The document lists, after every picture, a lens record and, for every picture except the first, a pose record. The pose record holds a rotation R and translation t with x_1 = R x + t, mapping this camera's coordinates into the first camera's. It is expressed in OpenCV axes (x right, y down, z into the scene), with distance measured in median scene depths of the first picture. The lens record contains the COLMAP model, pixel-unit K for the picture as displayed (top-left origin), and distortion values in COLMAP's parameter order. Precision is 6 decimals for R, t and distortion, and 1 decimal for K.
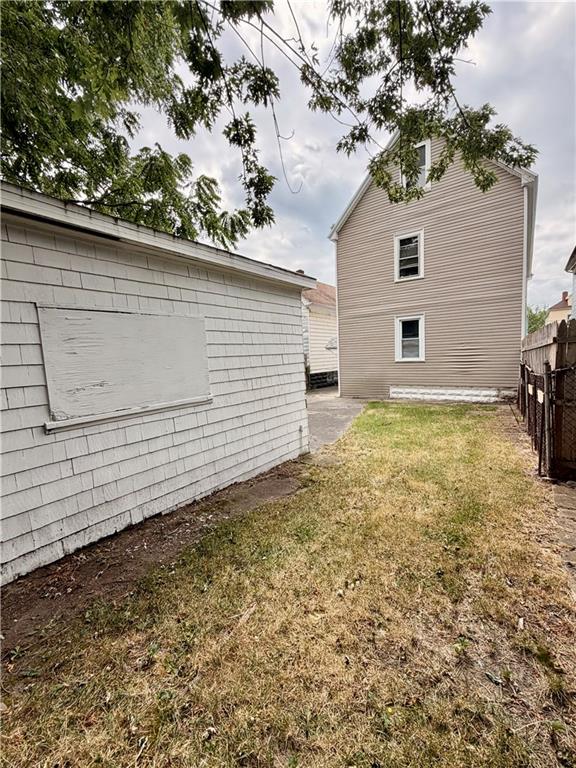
lens RADIAL K [[306.0, 0, 288.0], [0, 306.0, 384.0], [0, 0, 1]] dist [-0.003909, -0.000832]
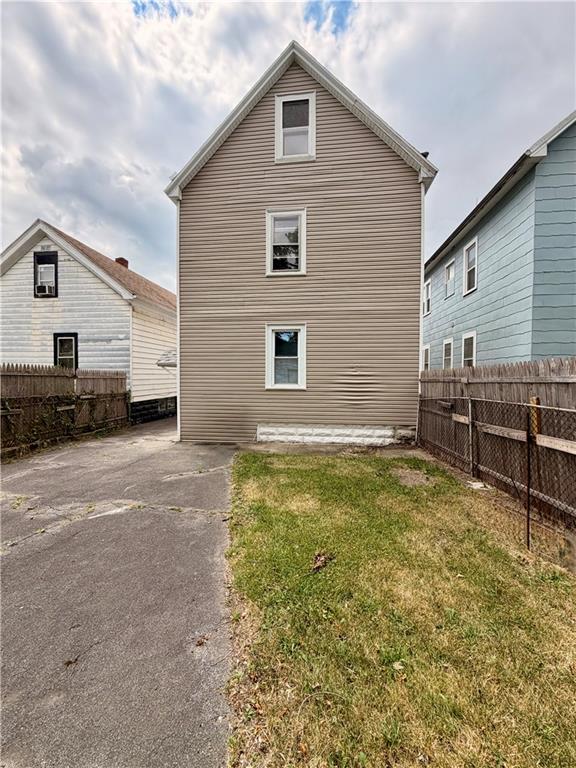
lens RADIAL K [[306.0, 0, 288.0], [0, 306.0, 384.0], [0, 0, 1]] dist [-0.003909, -0.000832]
pose [[0.862114, 0.029352, 0.505864, 0.044601], [0.007784, 0.997436, -0.071140, -0.035072], [-0.506655, 0.065268, 0.859675, 0.384281]]
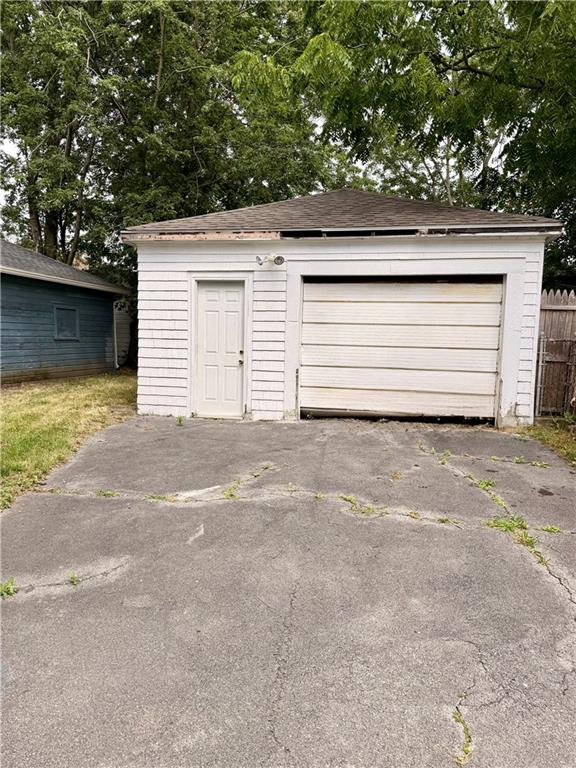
lens RADIAL K [[562.3, 0, 288.0], [0, 562.3, 384.0], [0, 0, 1]] dist [0.166214, -0.317958]
pose [[-0.904468, 0.055564, -0.422908, 0.161025], [-0.023223, 0.983594, 0.178898, -0.078212], [0.425910, 0.171628, -0.888338, 1.144828]]
